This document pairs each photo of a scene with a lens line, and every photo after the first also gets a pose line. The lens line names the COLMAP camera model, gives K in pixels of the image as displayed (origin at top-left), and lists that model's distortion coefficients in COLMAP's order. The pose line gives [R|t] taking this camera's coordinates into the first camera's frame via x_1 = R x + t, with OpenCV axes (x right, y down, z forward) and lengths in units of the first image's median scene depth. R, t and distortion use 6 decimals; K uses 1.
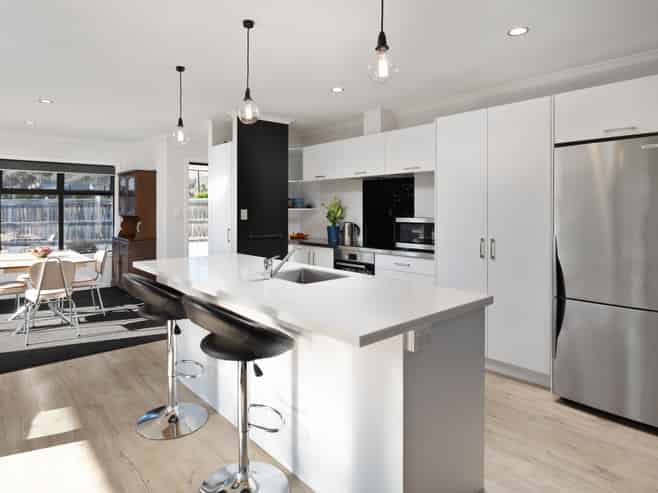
lens RADIAL K [[396.6, 0, 313.5], [0, 396.6, 213.7], [0, 0, 1]] dist [-0.009064, -0.000573]
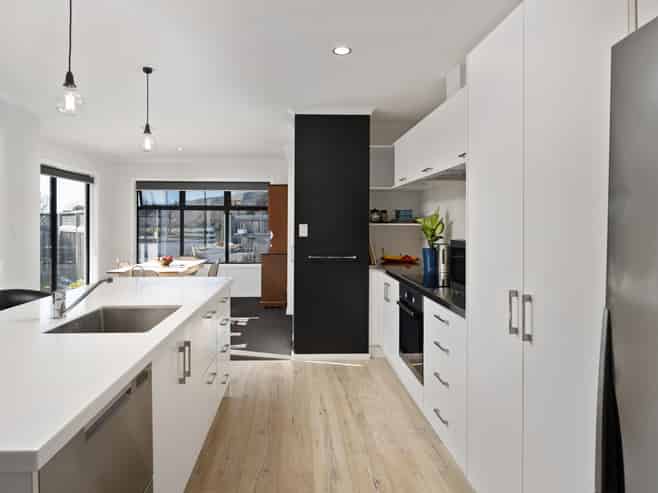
lens RADIAL K [[396.6, 0, 313.5], [0, 396.6, 213.7], [0, 0, 1]] dist [-0.009064, -0.000573]
pose [[0.779708, -0.009557, -0.626070, 0.325630], [-0.013278, 0.999406, -0.031792, -0.005562], [0.626002, 0.033101, 0.779119, 0.323675]]
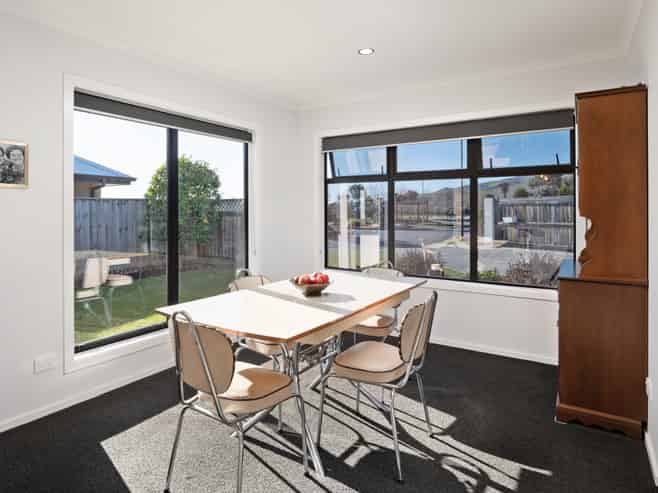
lens RADIAL K [[396.6, 0, 313.5], [0, 396.6, 213.7], [0, 0, 1]] dist [-0.009064, -0.000573]
pose [[0.250606, 0.013369, -0.967997, -0.172596], [-0.015909, 0.999826, 0.009690, 0.004486], [0.967958, 0.012971, 0.250775, 0.768624]]
